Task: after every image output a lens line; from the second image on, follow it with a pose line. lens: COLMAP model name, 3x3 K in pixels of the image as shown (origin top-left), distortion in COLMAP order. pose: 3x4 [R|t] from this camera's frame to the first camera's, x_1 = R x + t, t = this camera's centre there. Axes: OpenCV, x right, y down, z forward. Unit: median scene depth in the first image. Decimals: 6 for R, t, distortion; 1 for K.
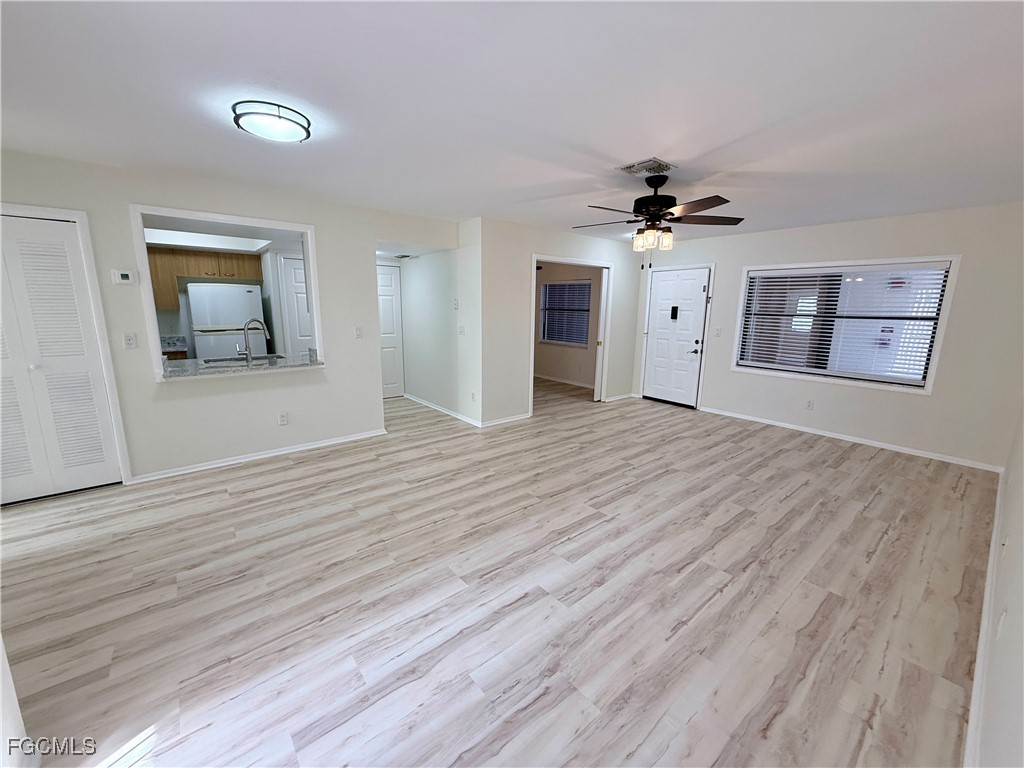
lens RADIAL K [[409.5, 0, 509.9], [0, 409.5, 382.4], [0, 0, 1]] dist [-0.002444, 0.000456]
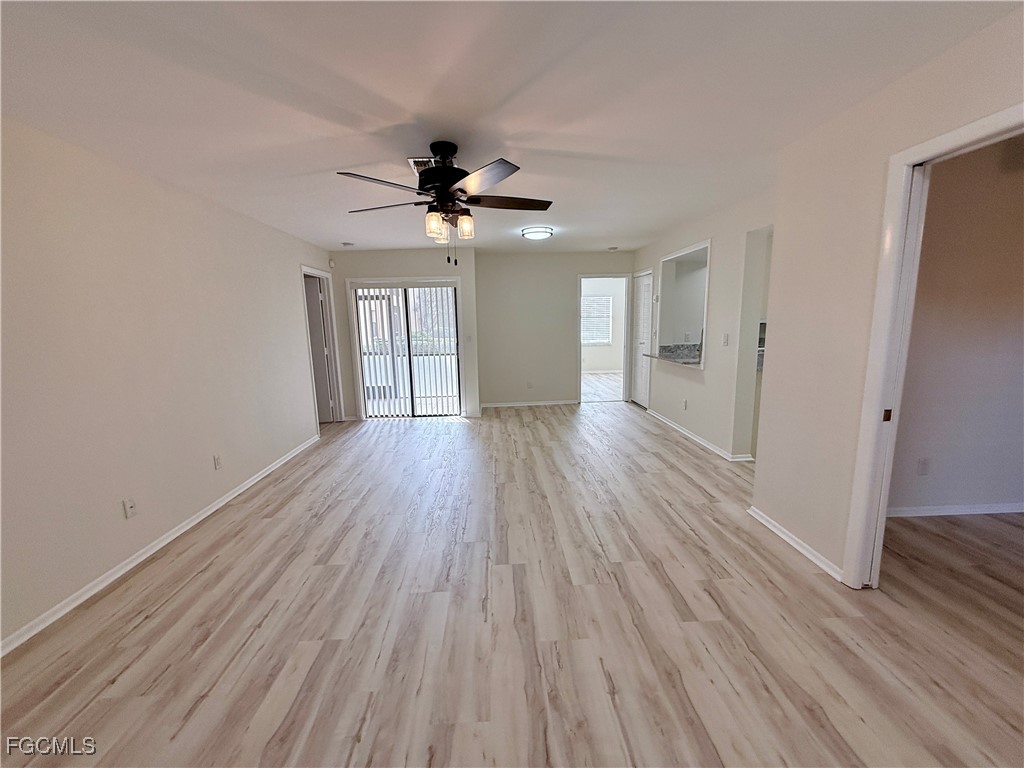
lens RADIAL K [[409.5, 0, 509.7], [0, 409.5, 382.5], [0, 0, 1]] dist [-0.002444, 0.000456]
pose [[-0.605880, 0.124214, -0.785799, 0.697329], [-0.131341, 0.958564, 0.252793, -0.208357], [0.784640, 0.256370, -0.564460, 1.213621]]
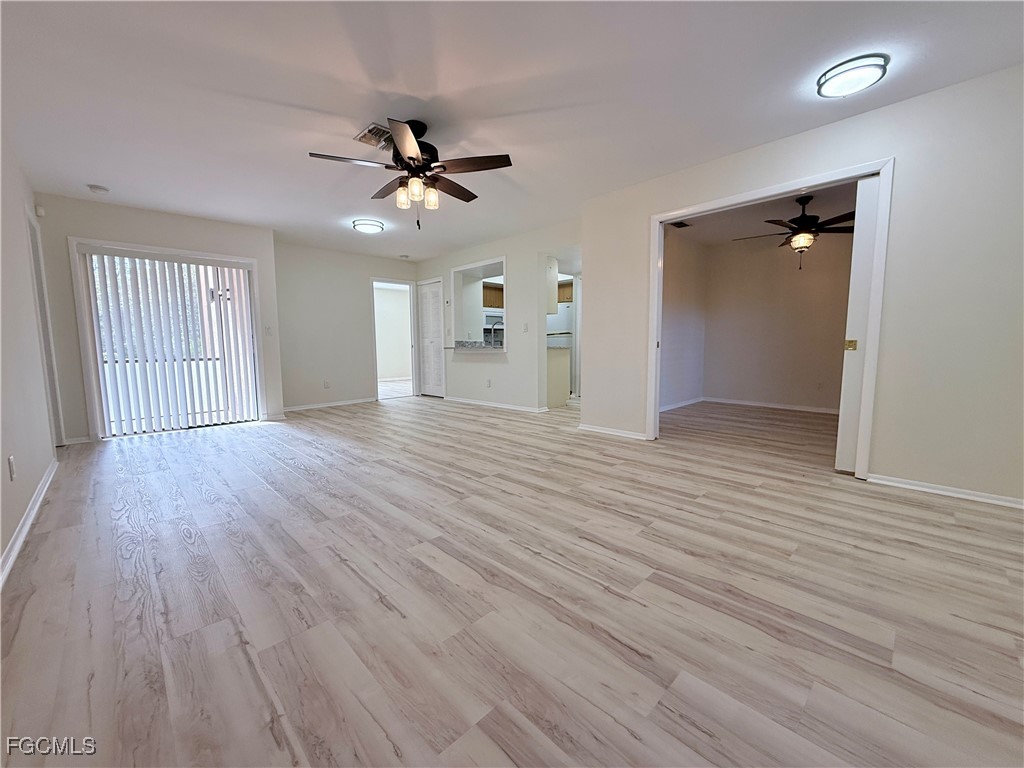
lens RADIAL K [[409.5, 0, 510.0], [0, 409.5, 383.9], [0, 0, 1]] dist [-0.002444, 0.000456]
pose [[0.083799, 0.082656, -0.993049, 0.972200], [-0.172540, 0.982705, 0.067235, -0.026404], [0.981432, 0.165706, 0.096611, 0.891261]]
